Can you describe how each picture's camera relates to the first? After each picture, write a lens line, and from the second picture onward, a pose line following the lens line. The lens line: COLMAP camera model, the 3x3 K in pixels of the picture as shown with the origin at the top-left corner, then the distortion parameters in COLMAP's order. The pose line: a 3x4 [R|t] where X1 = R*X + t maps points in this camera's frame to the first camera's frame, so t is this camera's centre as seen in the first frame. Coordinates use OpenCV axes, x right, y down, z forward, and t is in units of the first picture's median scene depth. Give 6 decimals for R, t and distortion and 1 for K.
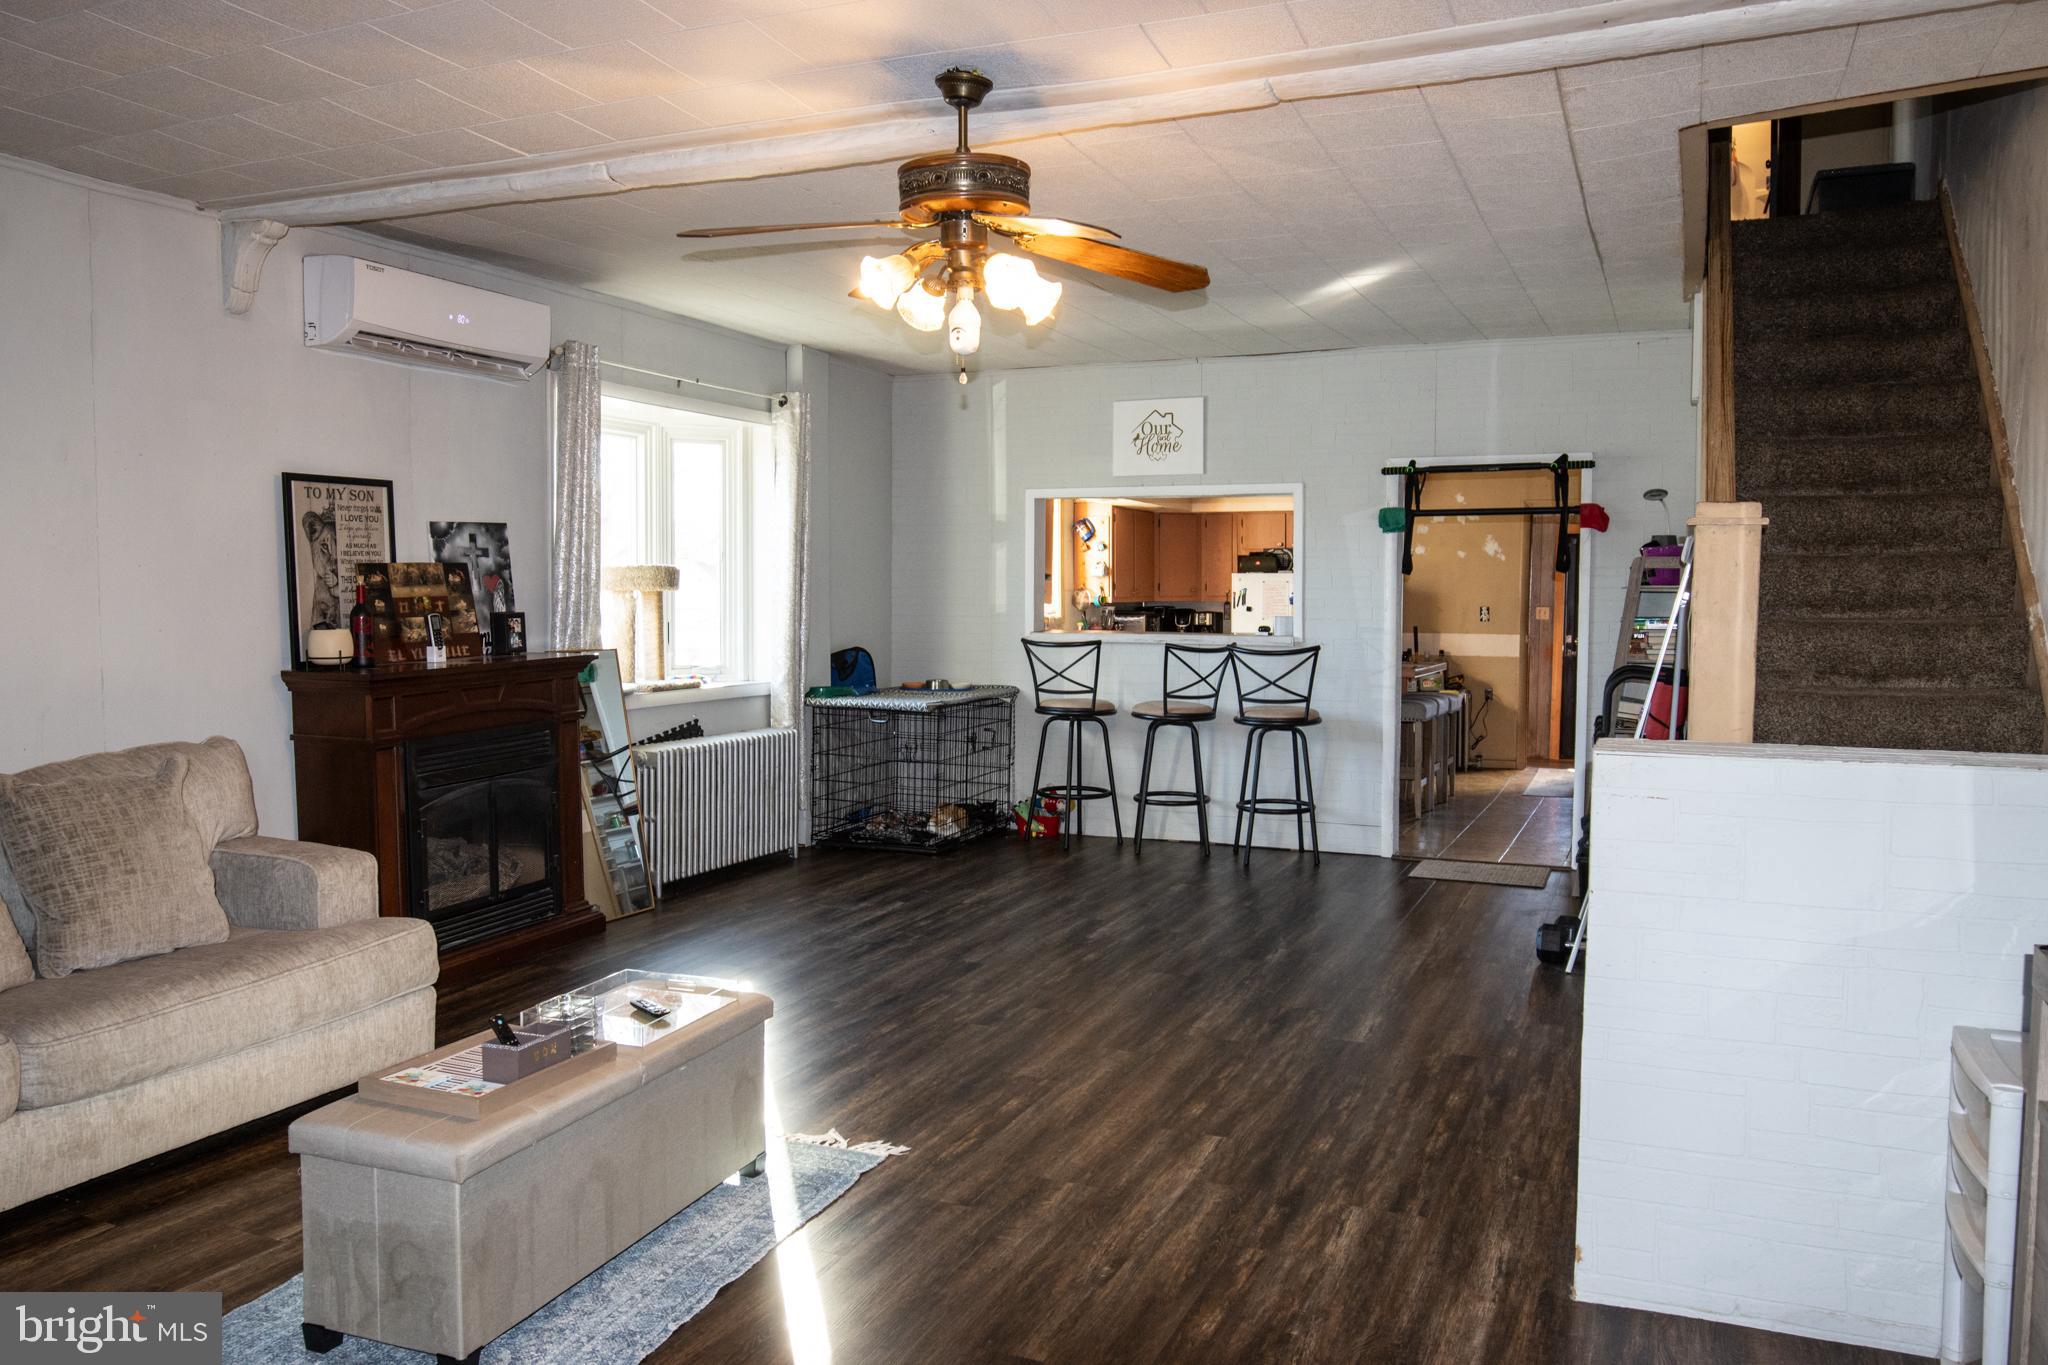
lens RADIAL K [[1527.1, 0, 1016.2], [0, 1527.1, 687.2], [0, 0, 1]] dist [-0.024925, -0.009240]
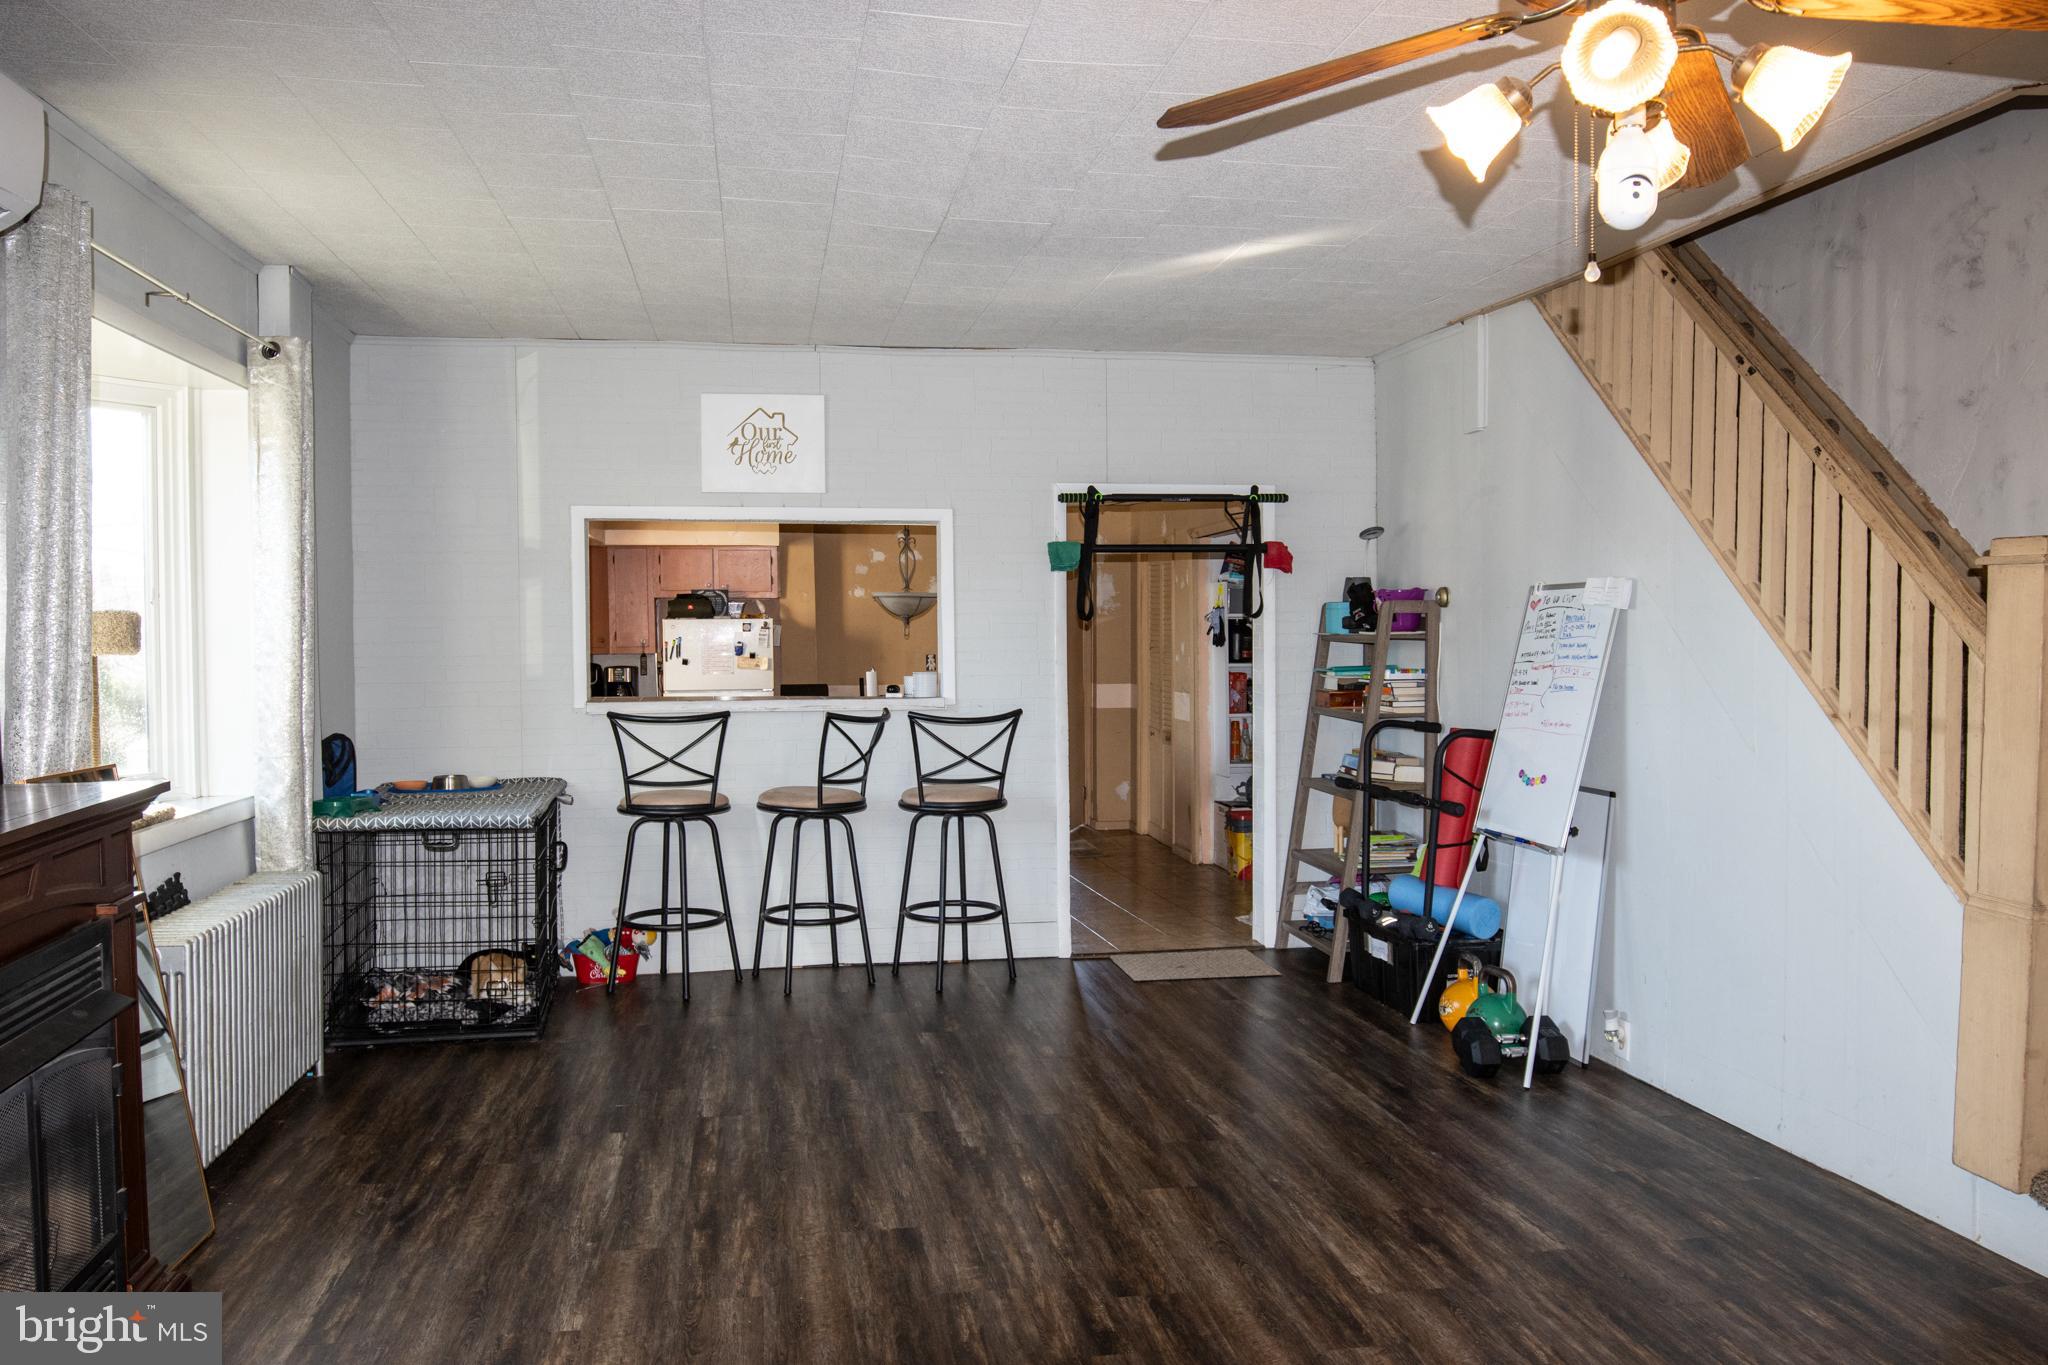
lens RADIAL K [[1527.1, 0, 1029.0], [0, 1527.1, 700.6], [0, 0, 1]] dist [-0.024925, -0.009240]
pose [[0.834316, -0.032515, 0.550327, -0.362591], [0.043472, 0.999031, -0.006879, -0.038591], [-0.549570, 0.029663, 0.834921, 0.474561]]
